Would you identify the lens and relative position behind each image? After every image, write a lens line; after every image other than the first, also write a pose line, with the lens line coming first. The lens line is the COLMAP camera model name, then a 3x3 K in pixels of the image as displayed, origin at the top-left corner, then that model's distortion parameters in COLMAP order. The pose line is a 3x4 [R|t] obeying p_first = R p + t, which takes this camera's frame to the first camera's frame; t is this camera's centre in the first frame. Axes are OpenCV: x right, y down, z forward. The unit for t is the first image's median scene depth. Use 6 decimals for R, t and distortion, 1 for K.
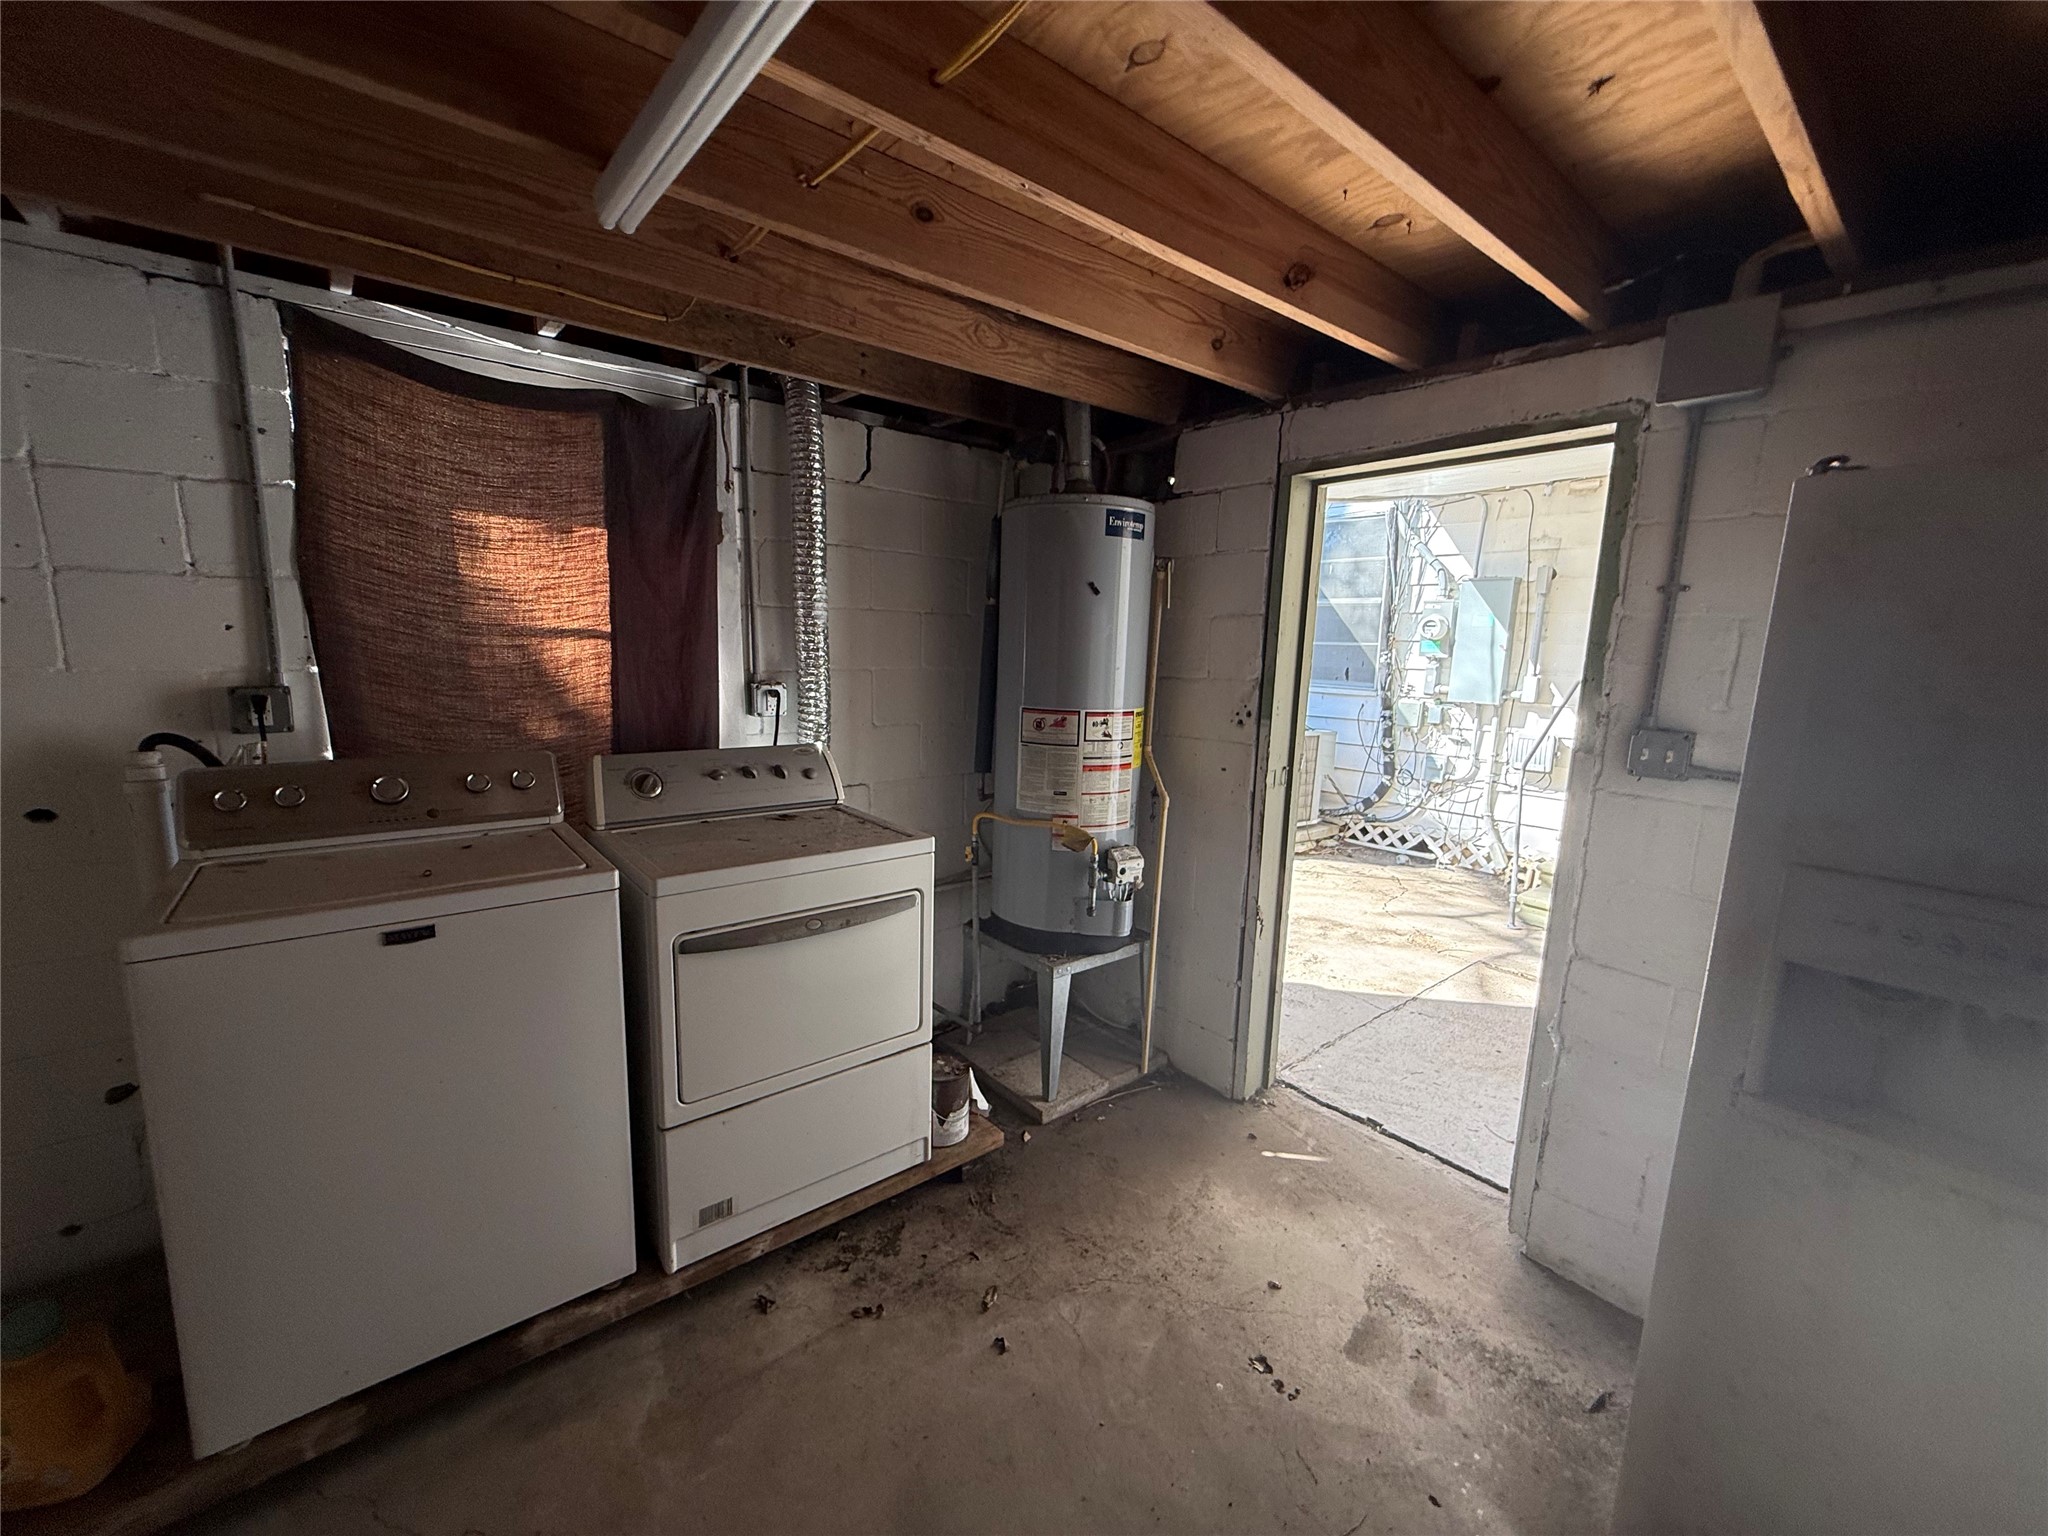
lens RADIAL K [[817.1, 0, 1022.0], [0, 817.1, 770.8], [0, 0, 1]] dist [0.000054, -0.000638]
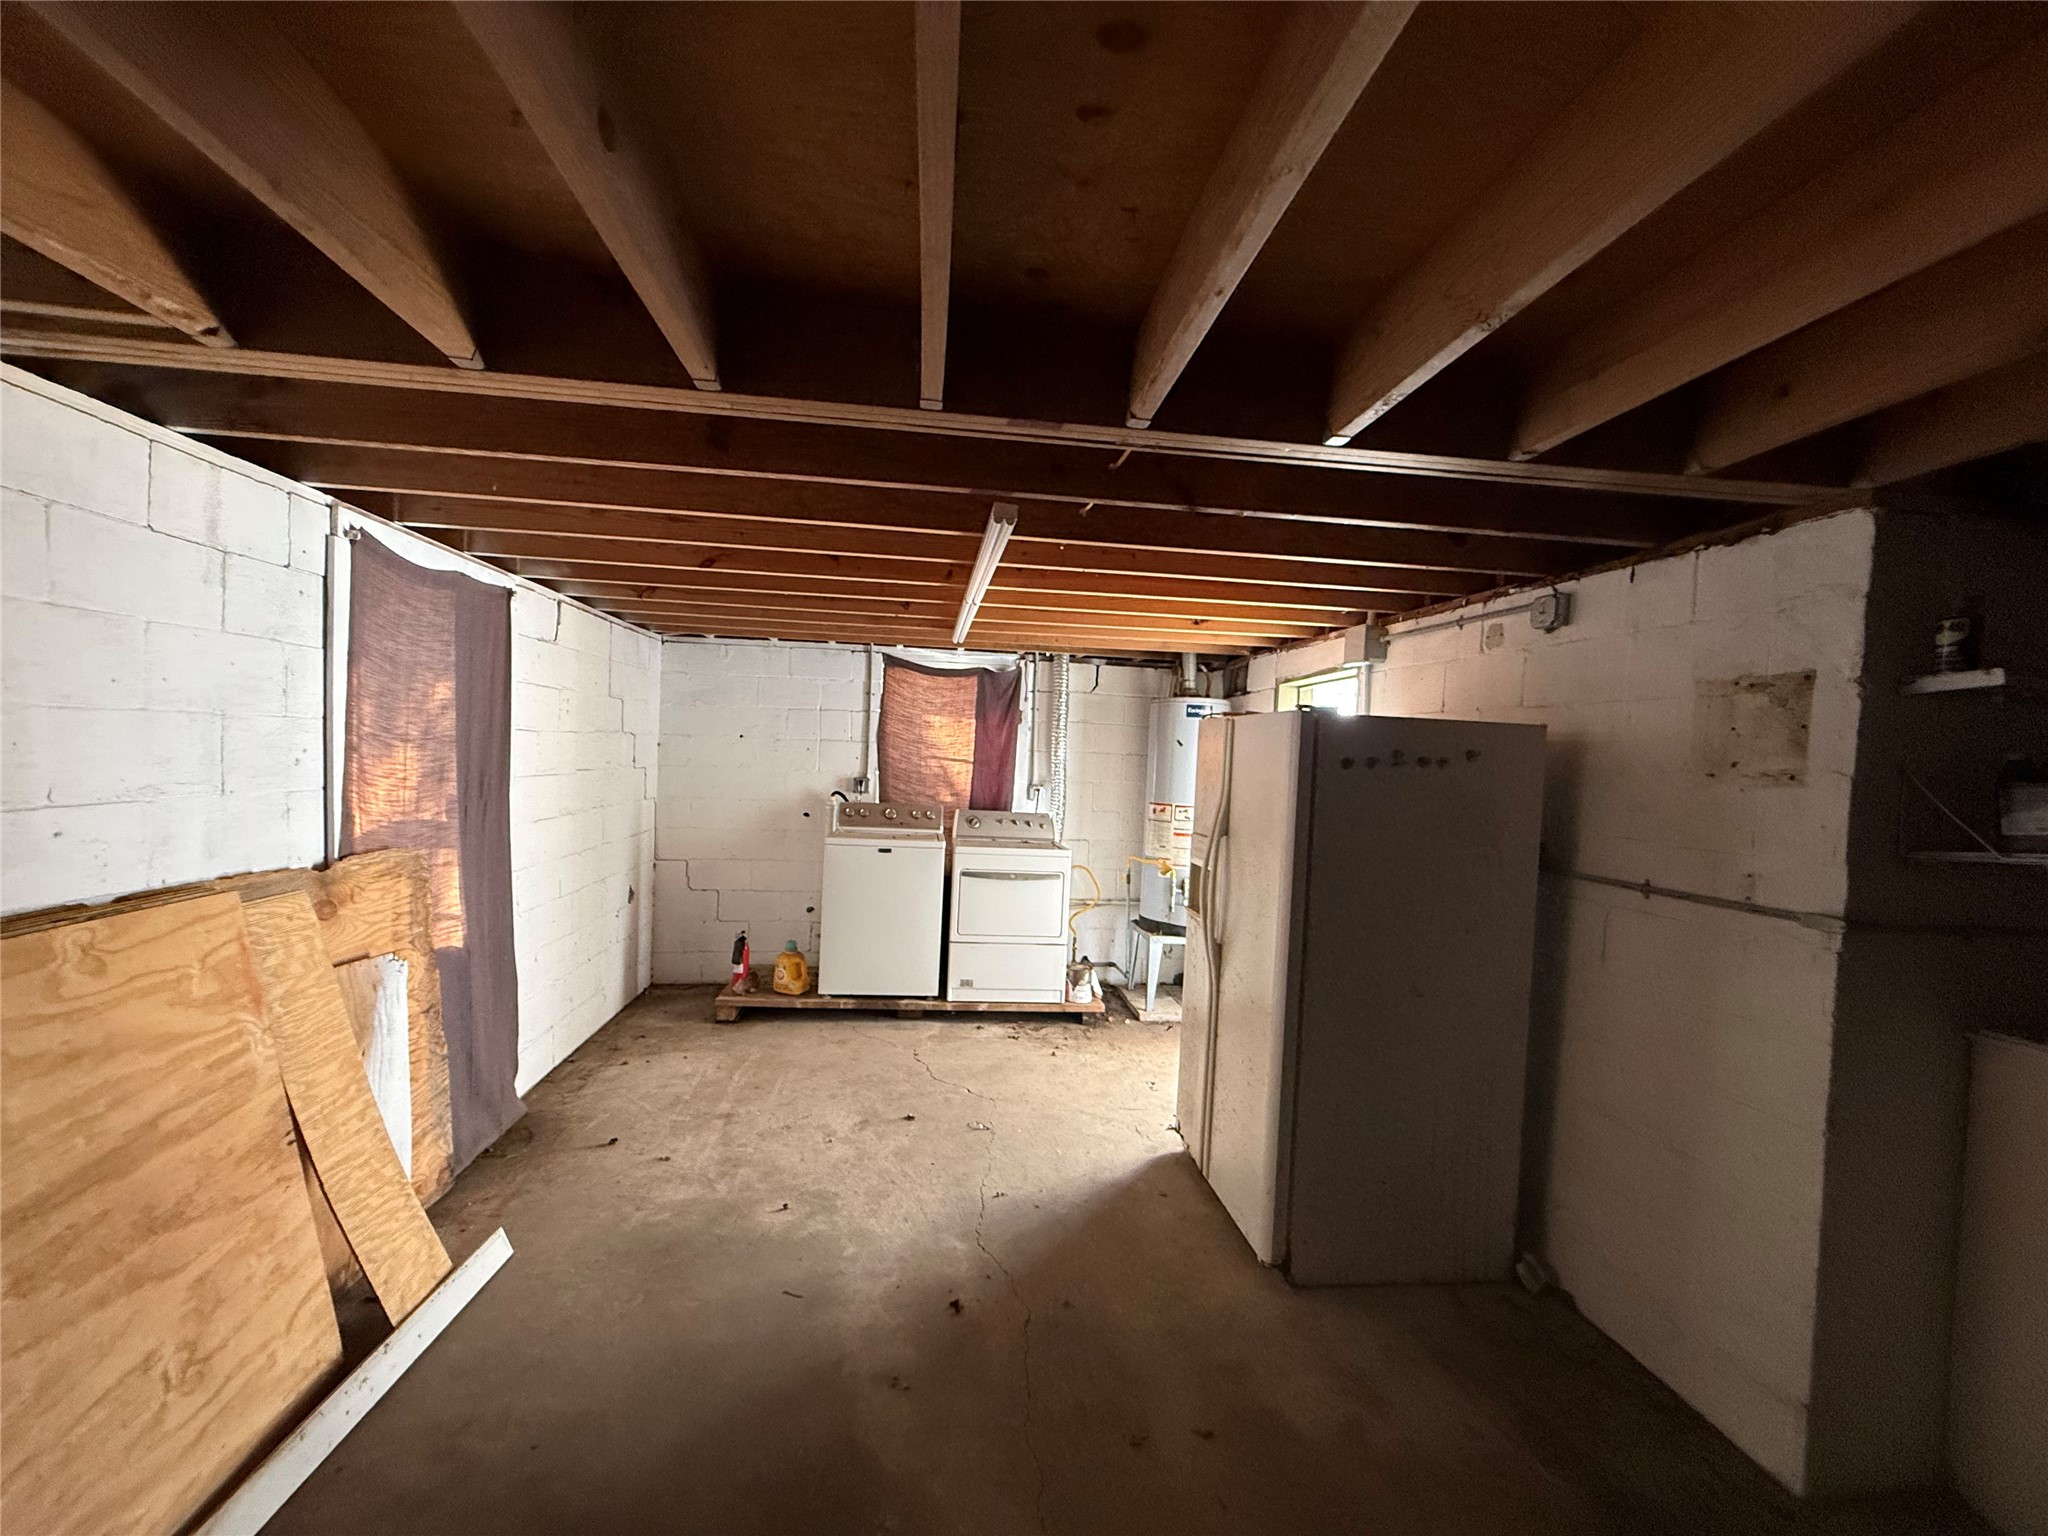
lens RADIAL K [[817.1, 0, 1020.0], [0, 817.1, 773.6], [0, 0, 1]] dist [0.000054, -0.000638]
pose [[0.845066, 0.021056, -0.534247, 0.981792], [-0.106449, 0.985846, -0.129526, 0.178261], [0.523958, 0.166329, 0.835346, -1.019866]]
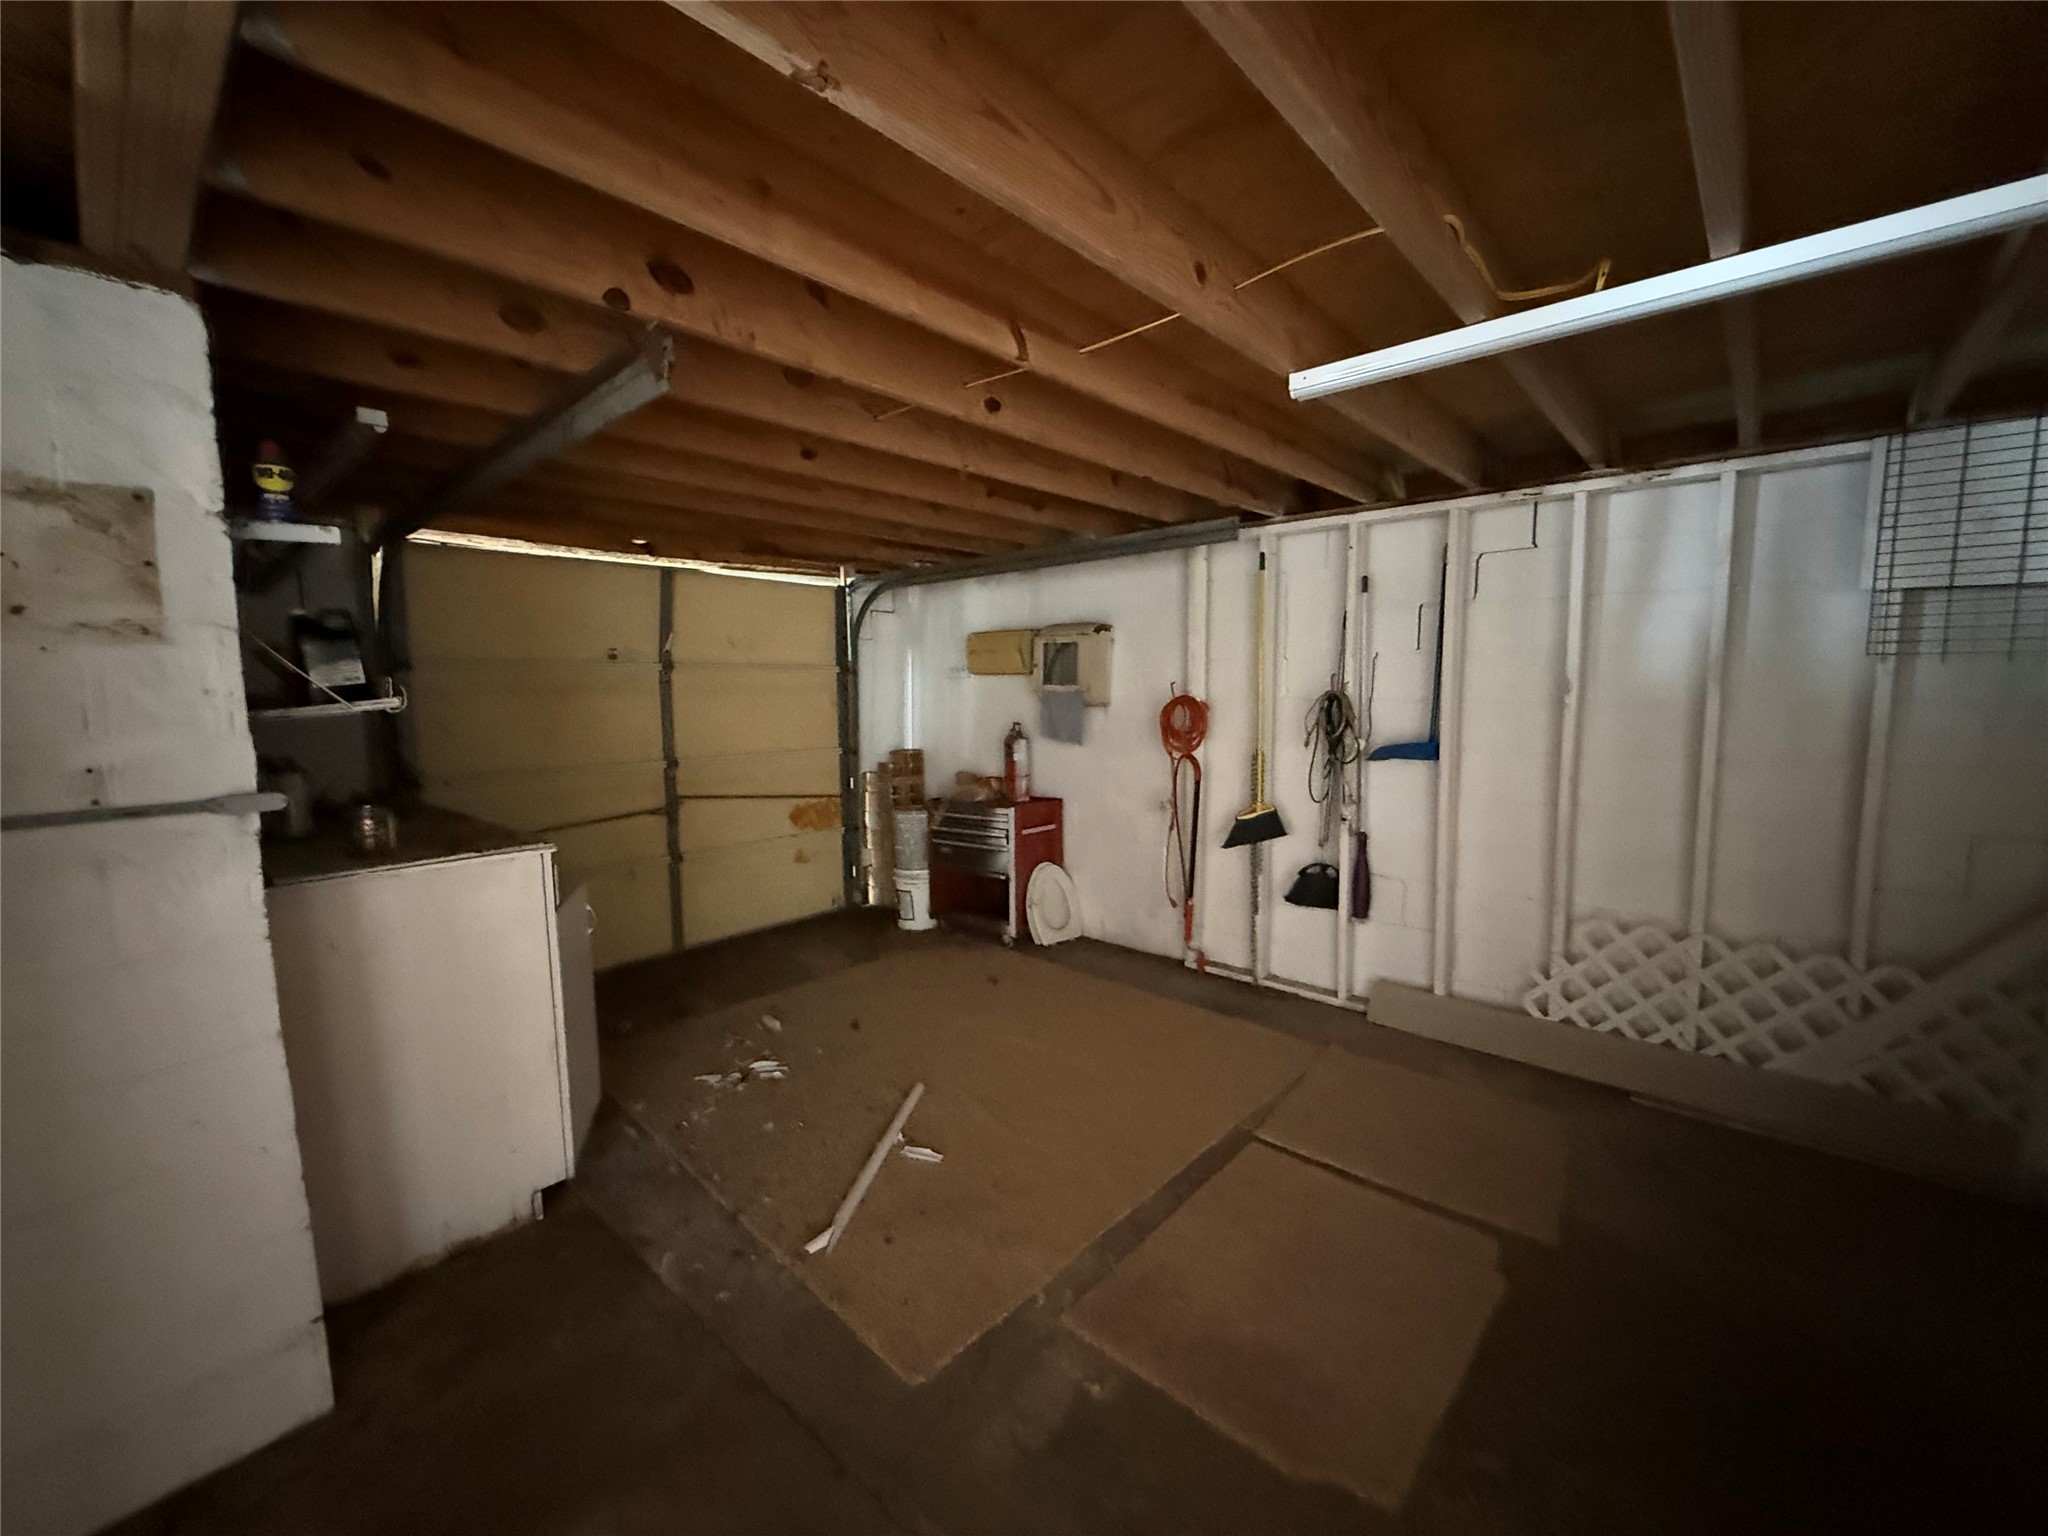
lens RADIAL K [[817.1, 0, 1020.7], [0, 817.1, 773.0], [0, 0, 1]] dist [0.000054, -0.000638]
pose [[-0.147382, -0.130946, 0.980373, -0.758368], [0.167783, 0.973522, 0.155254, -0.038967], [-0.974745, 0.187372, -0.121509, 0.816844]]
